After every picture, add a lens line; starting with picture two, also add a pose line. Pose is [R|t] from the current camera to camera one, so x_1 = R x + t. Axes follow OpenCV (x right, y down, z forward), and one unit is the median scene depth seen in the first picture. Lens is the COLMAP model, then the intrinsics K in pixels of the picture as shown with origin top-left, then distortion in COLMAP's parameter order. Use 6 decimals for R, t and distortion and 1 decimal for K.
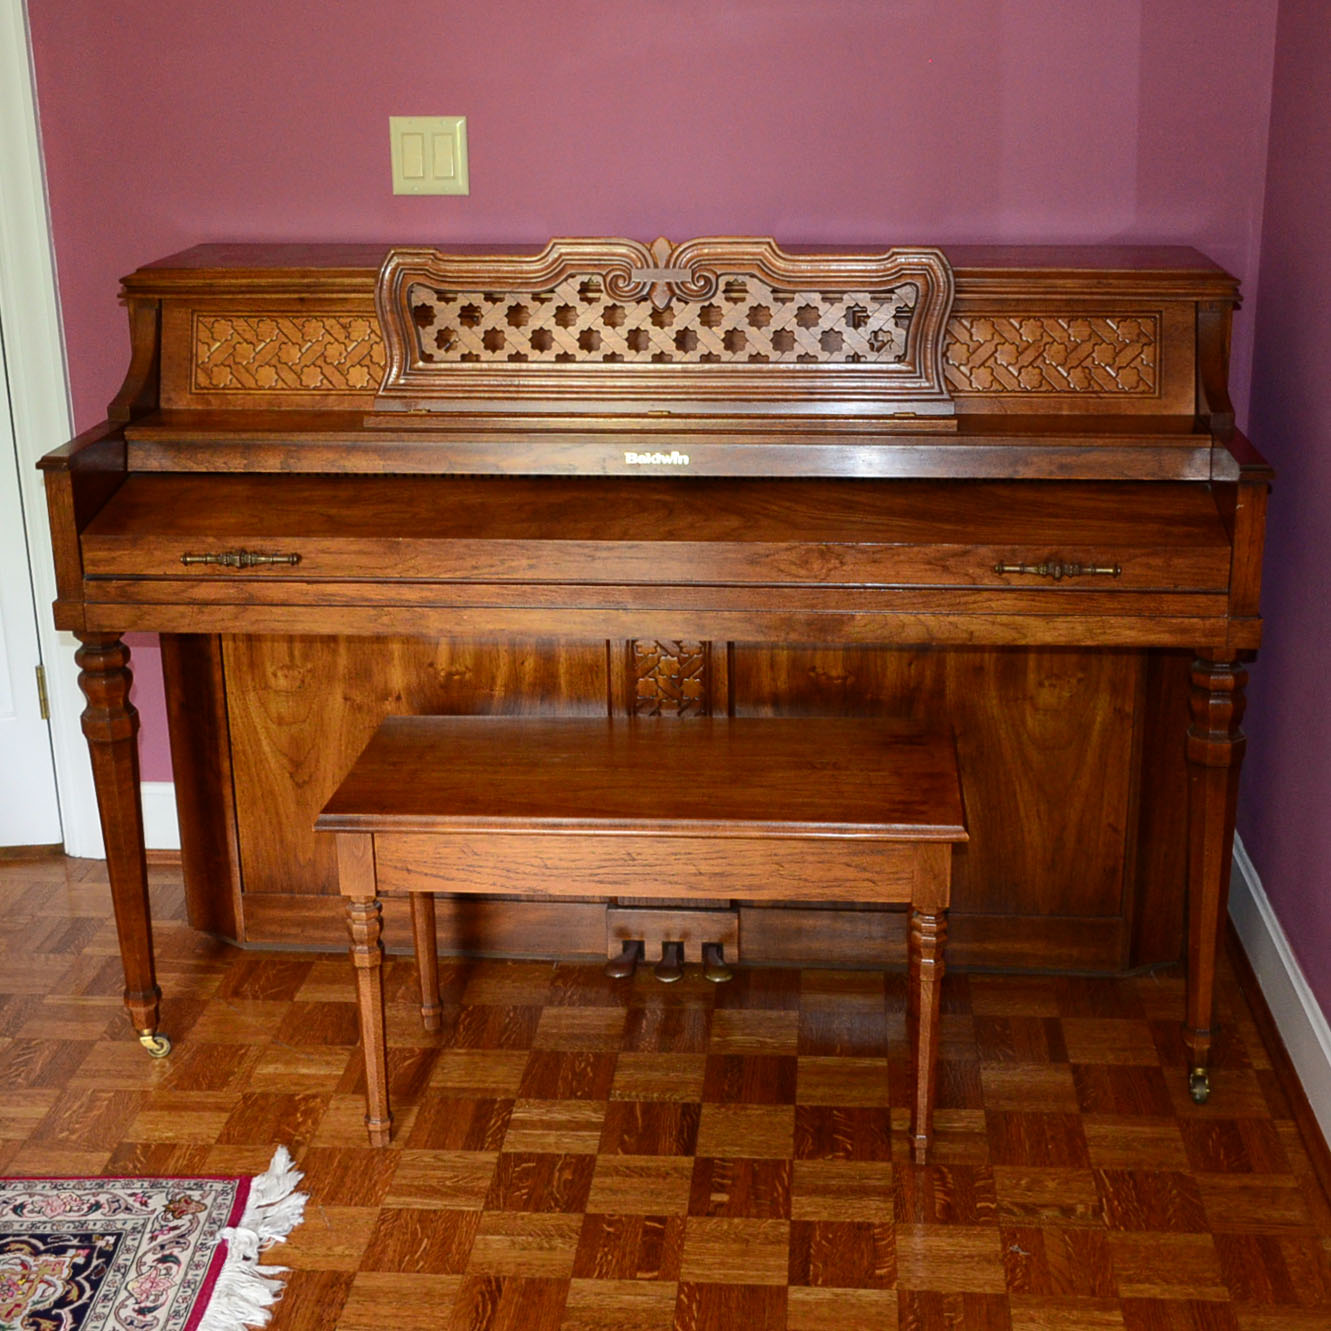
lens RADIAL K [[1916.6, 0, 689.1], [0, 1916.6, 600.9], [0, 0, 1]] dist [-0.004366, 0.000000]
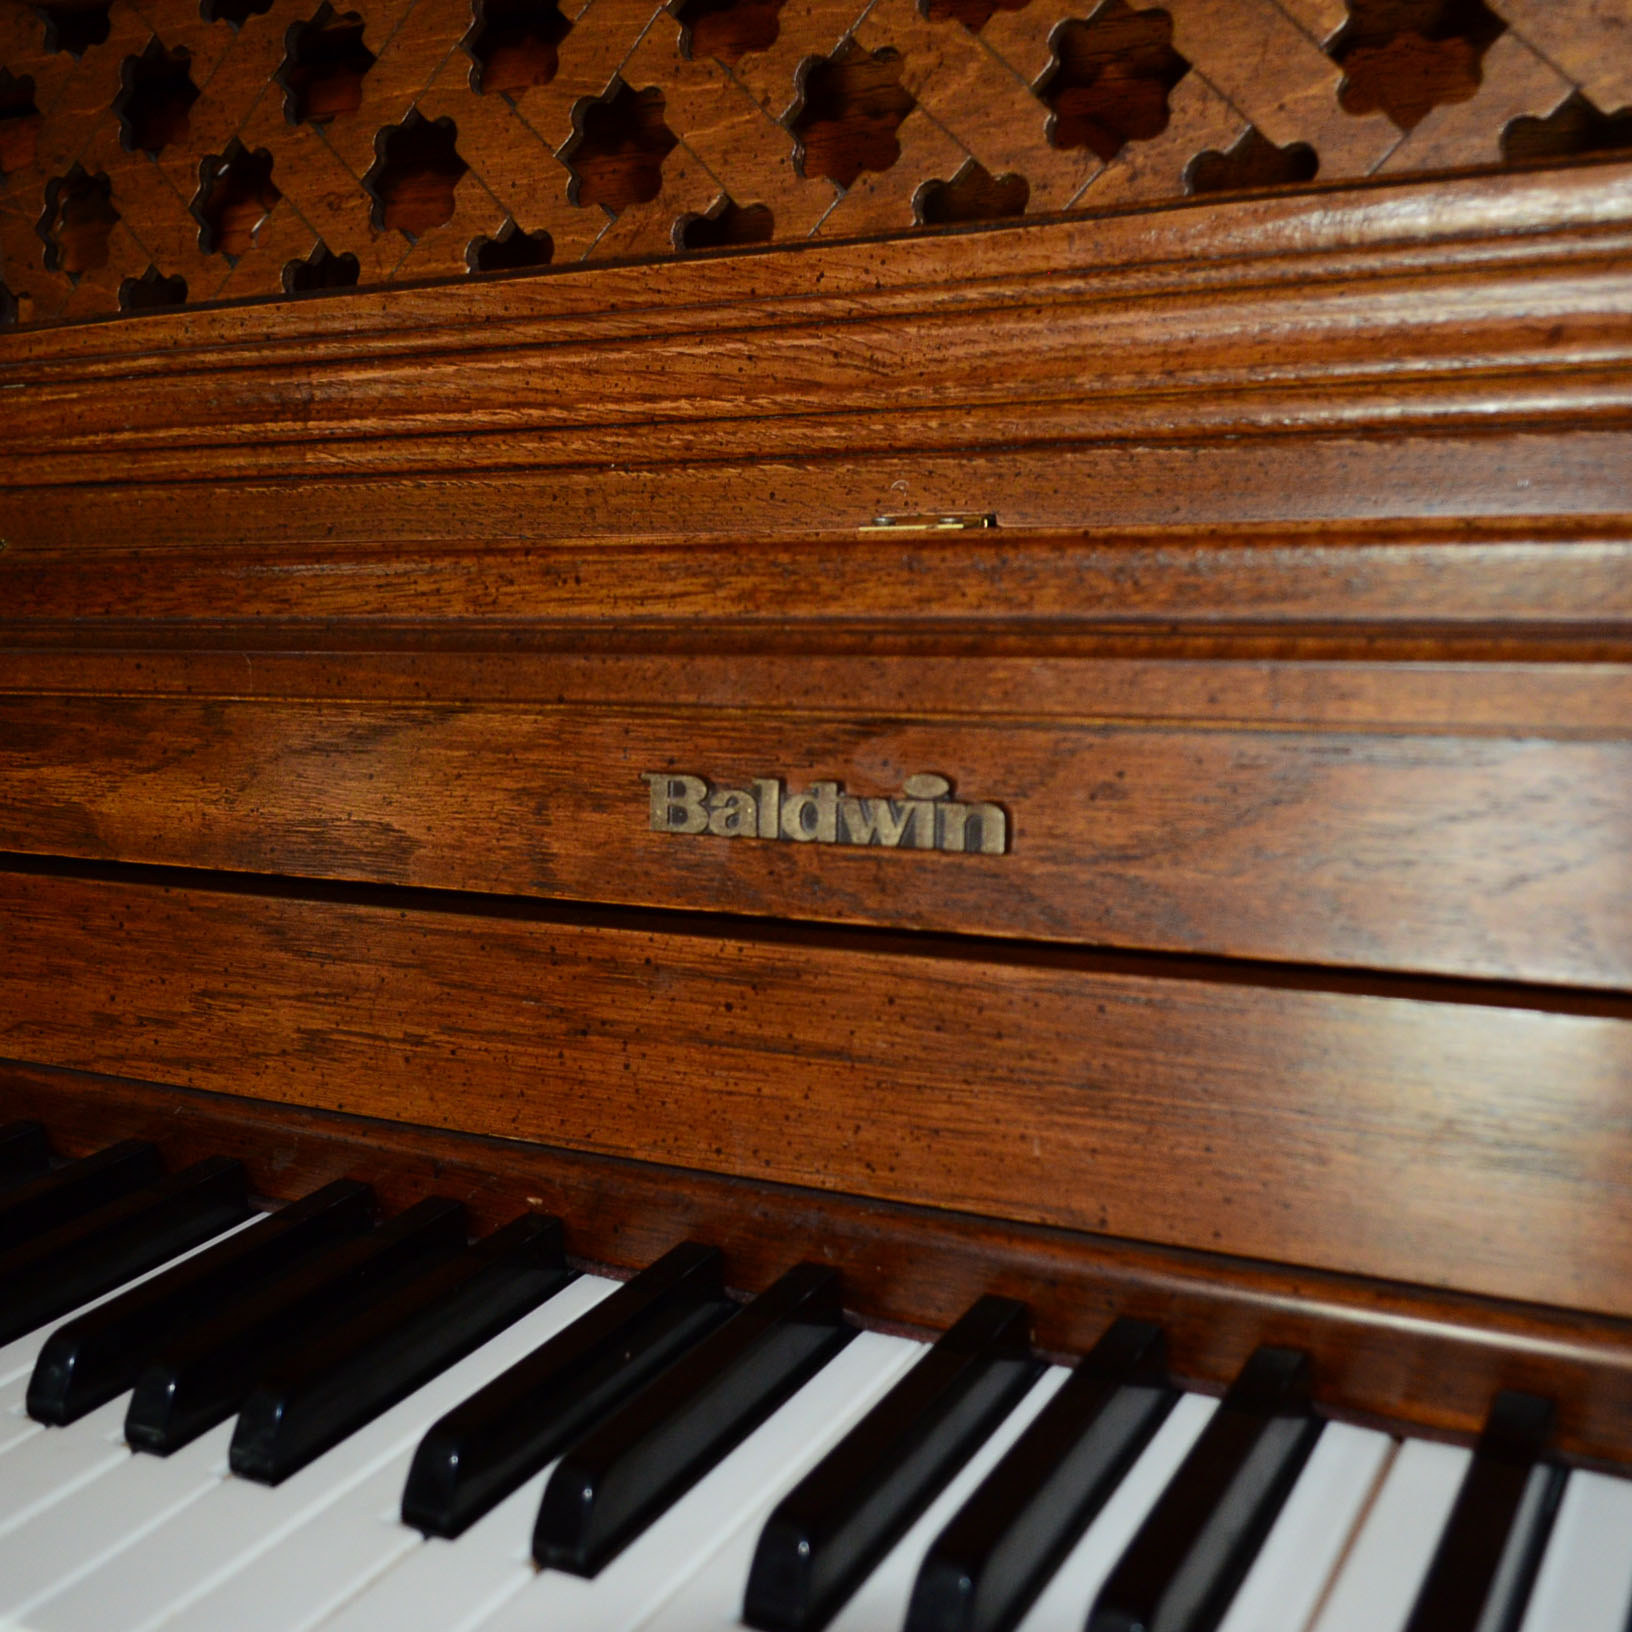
lens RADIAL K [[1918.6, 0, 845.9], [0, 1918.6, 825.8], [0, 0, 1]] dist [-0.000829, 0.000000]
pose [[0.919395, 0.037467, -0.391548, 0.044067], [-0.037300, 0.999272, 0.008038, -0.072539], [0.391564, 0.007215, 0.920123, 0.837327]]
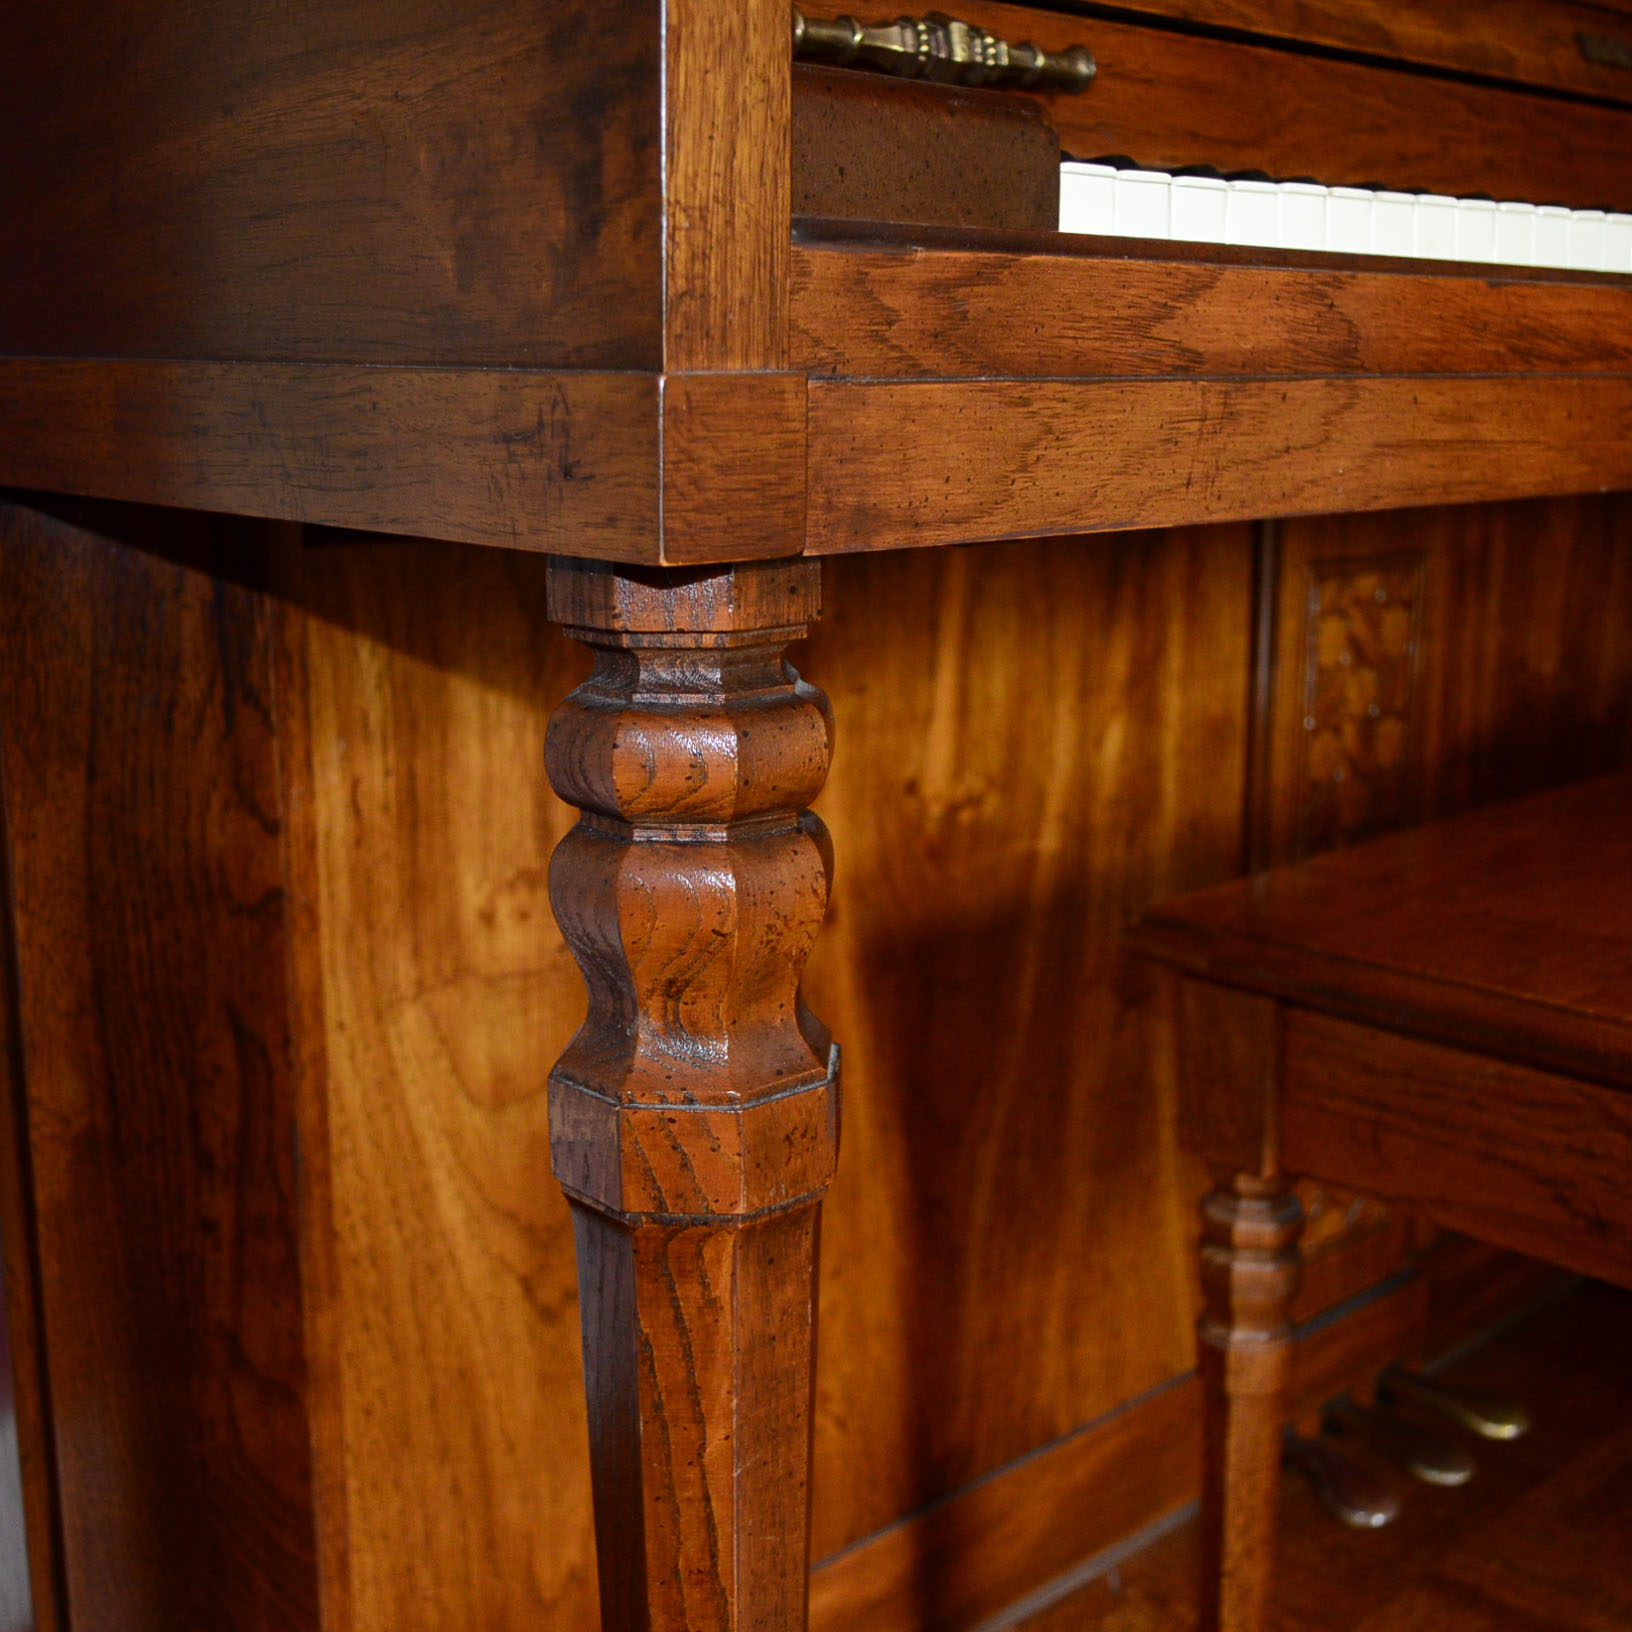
lens RADIAL K [[2136.1, 0, 833.9], [0, 2136.1, 822.6], [0, 0, 1]] dist [-0.018349, 0.000000]
pose [[0.662423, -0.145895, 0.734786, -0.433620], [0.207489, 0.978211, 0.007173, 0.036384], [-0.719822, 0.147708, 0.678261, 0.829745]]
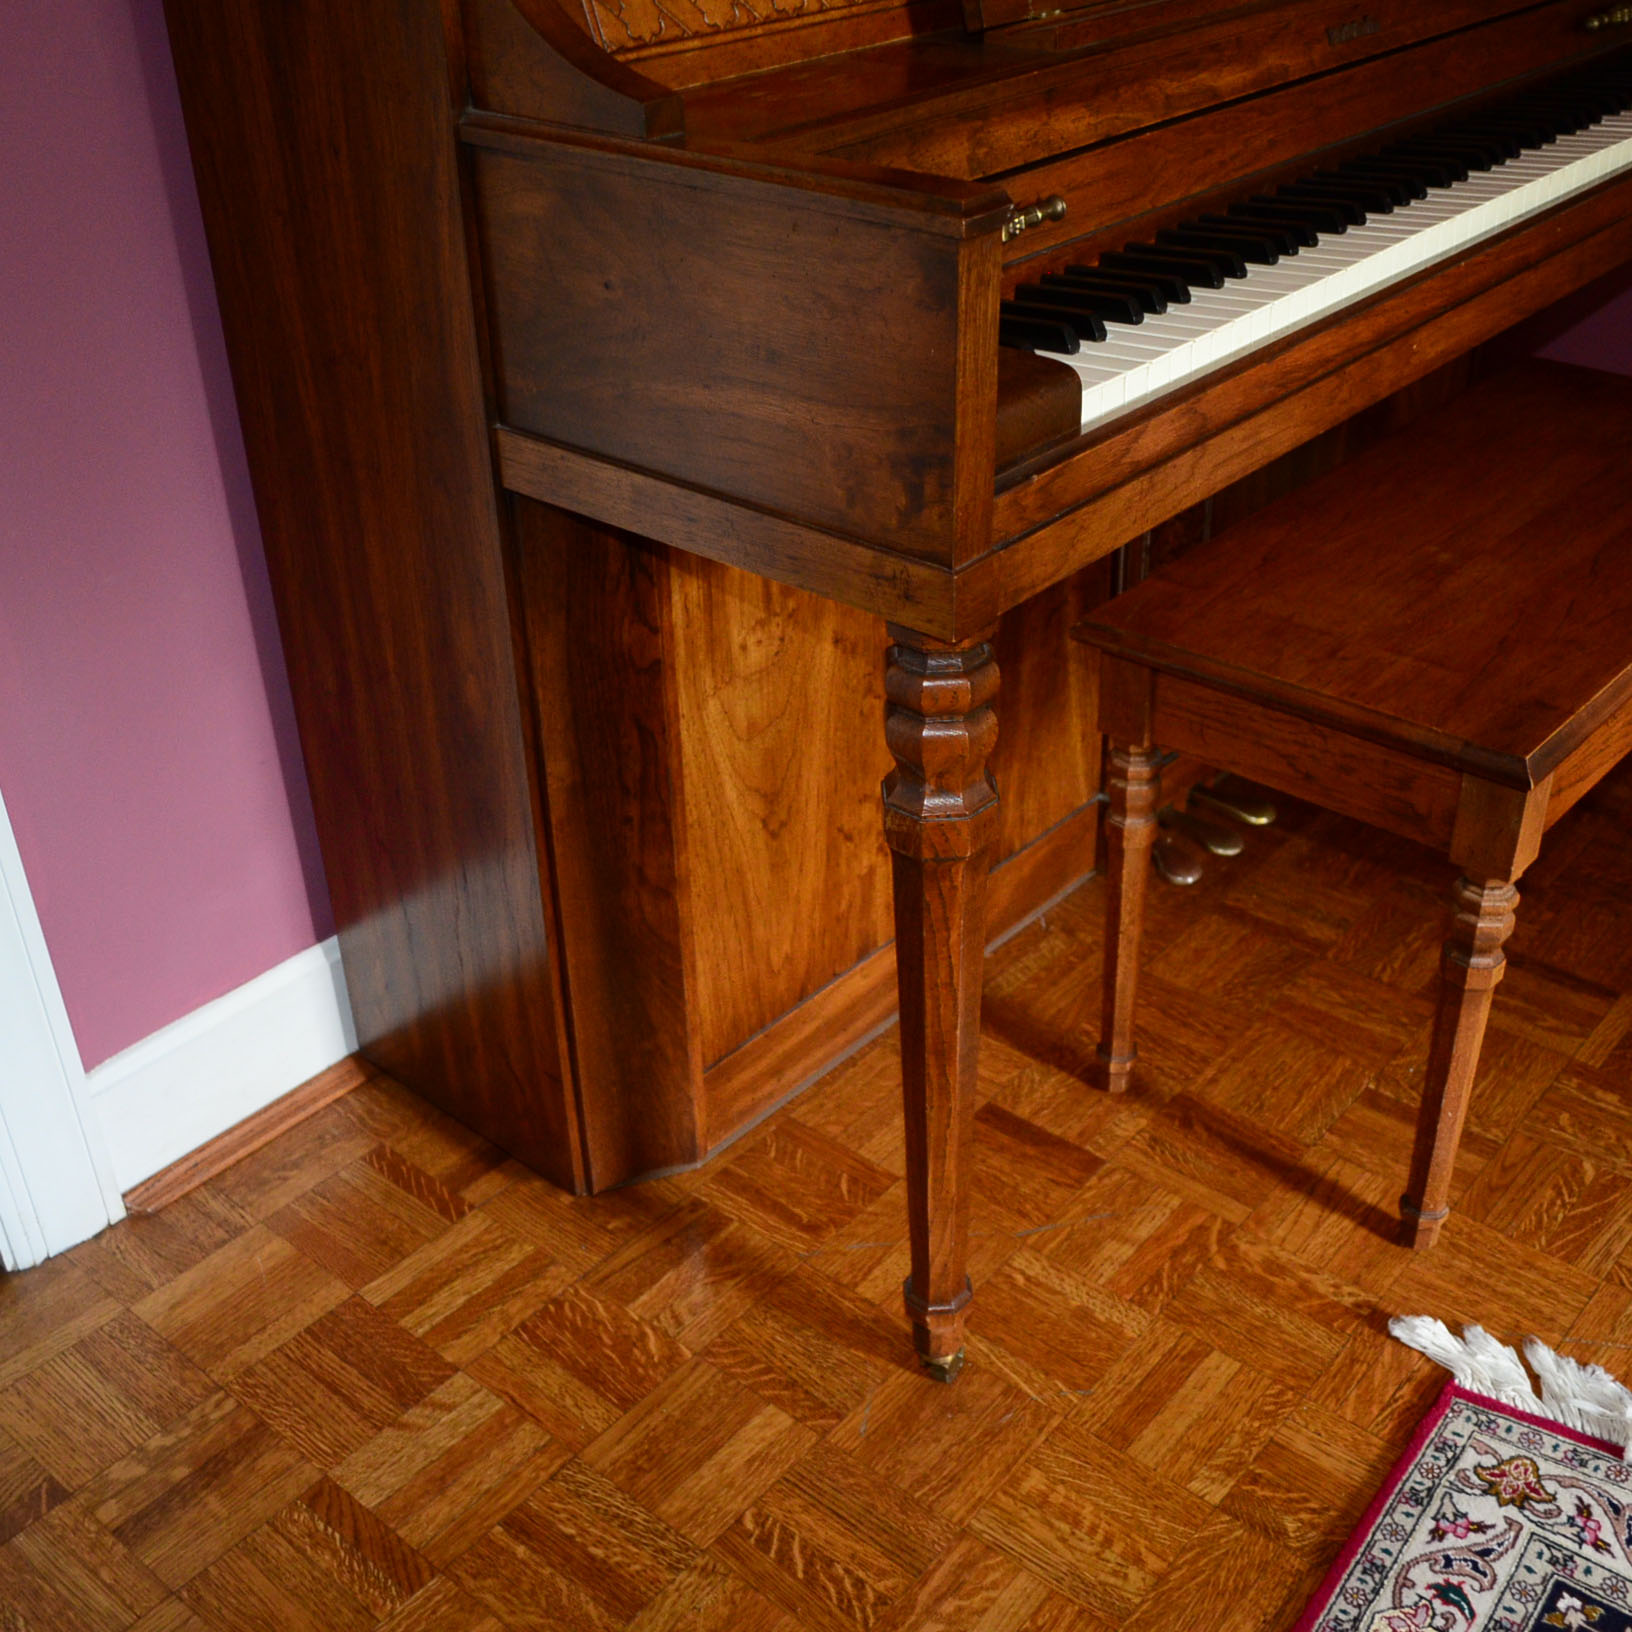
lens RADIAL K [[1918.6, 0, 831.0], [0, 1918.6, 827.0], [0, 0, 1]] dist [-0.000829, 0.000000]
pose [[0.586032, -0.422185, 0.691612, -0.620224], [0.252133, 0.906176, 0.339520, -0.091148], [-0.770062, -0.024592, 0.637494, 0.717151]]
